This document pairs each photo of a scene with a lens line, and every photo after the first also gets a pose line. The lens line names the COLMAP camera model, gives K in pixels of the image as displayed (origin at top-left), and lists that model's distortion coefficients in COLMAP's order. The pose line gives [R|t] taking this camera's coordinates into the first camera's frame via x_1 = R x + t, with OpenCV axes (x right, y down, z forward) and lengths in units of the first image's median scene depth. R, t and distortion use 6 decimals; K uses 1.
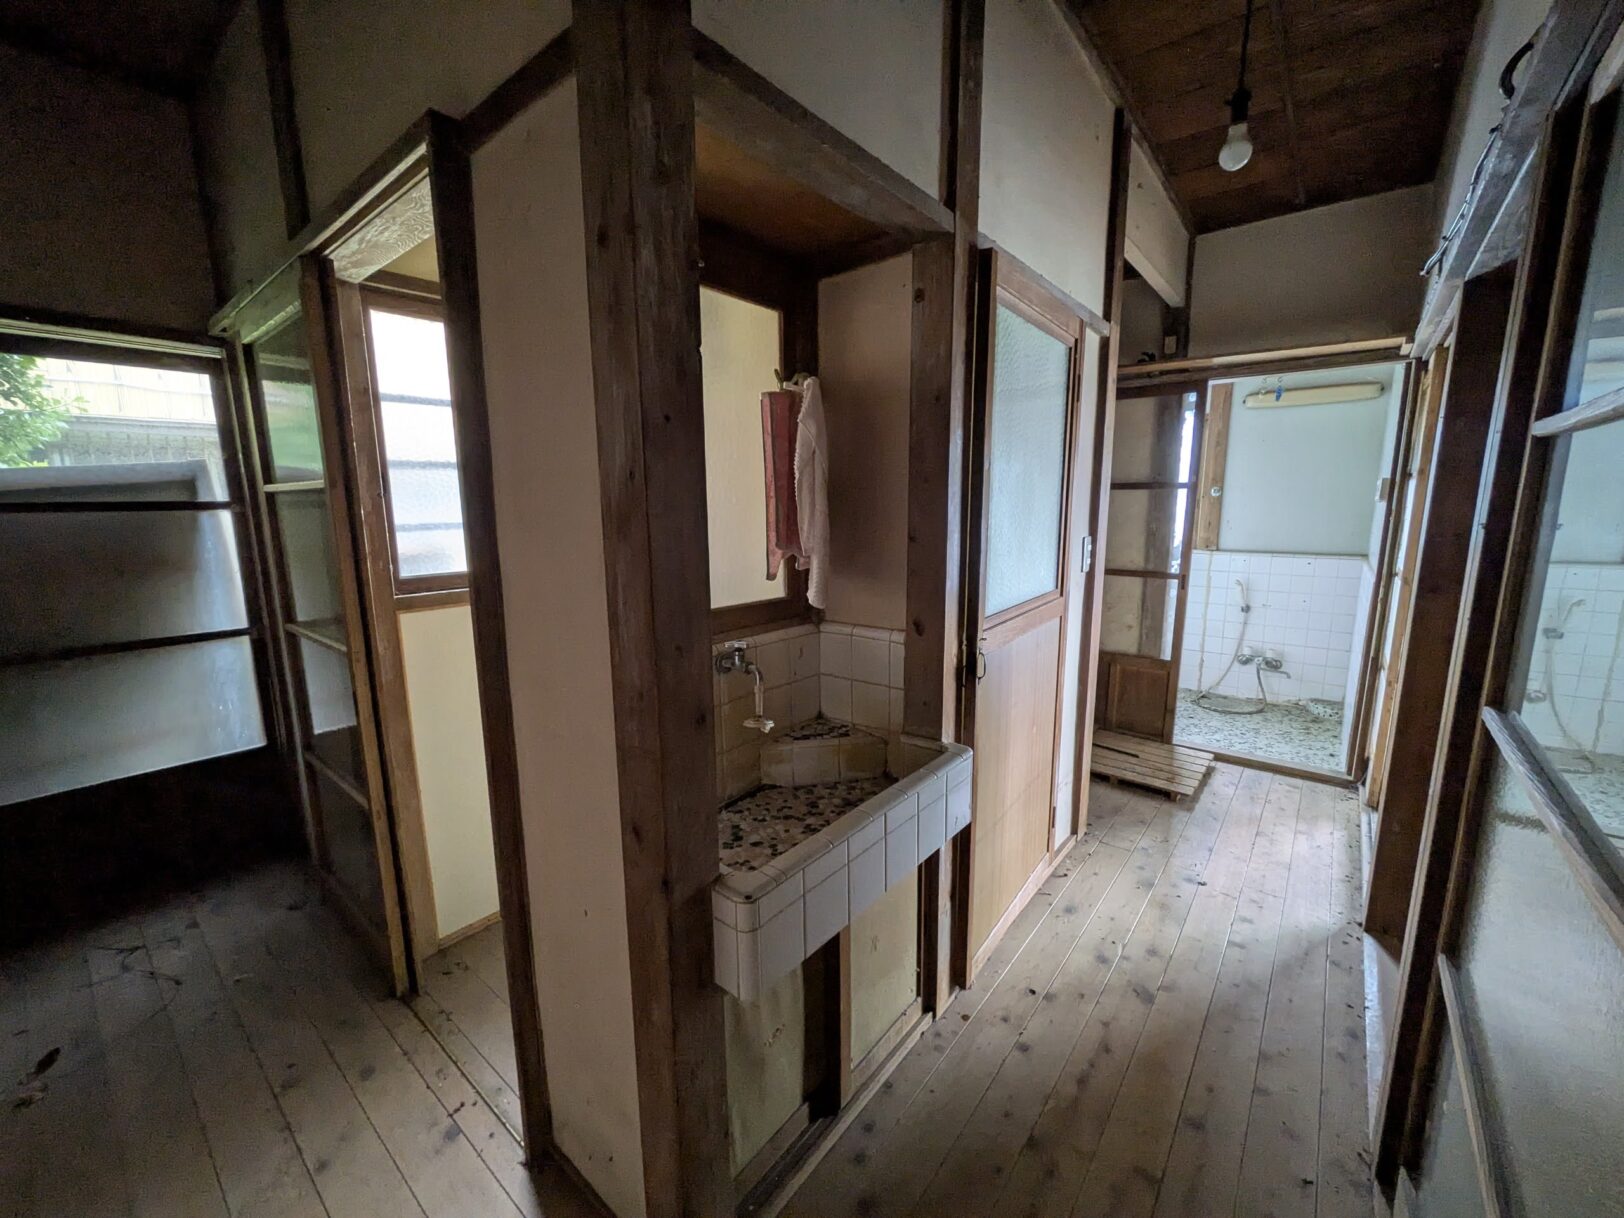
lens RADIAL K [[654.0, 0, 812.0], [0, 654.0, 609.0], [0, 0, 1]] dist [0.000156, -0.000022]
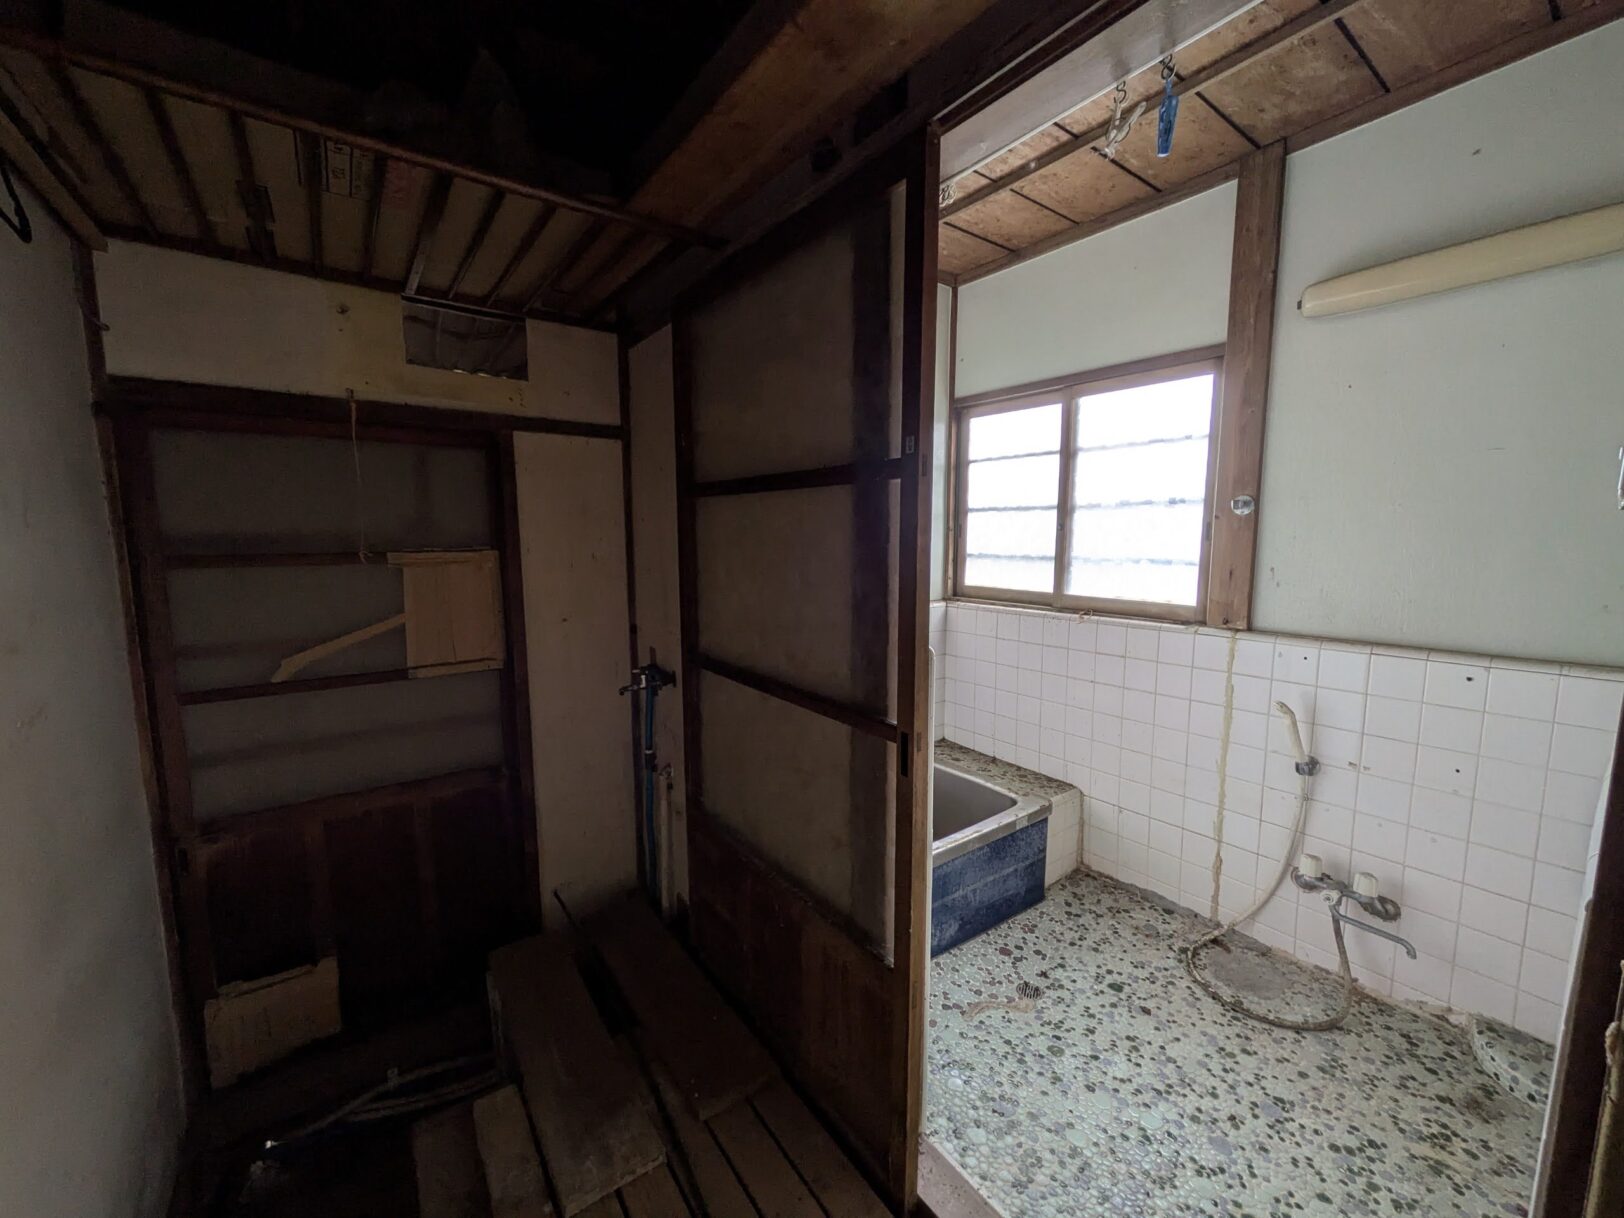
lens RADIAL K [[644.3, 0, 812.0], [0, 644.3, 609.0], [0, 0, 1]] dist [0.000846, 0.000916]
pose [[0.967410, 0.029298, -0.251515, 0.324497], [-0.039254, 0.998628, -0.034659, -0.057080], [0.250154, 0.043403, 0.967233, 0.357250]]
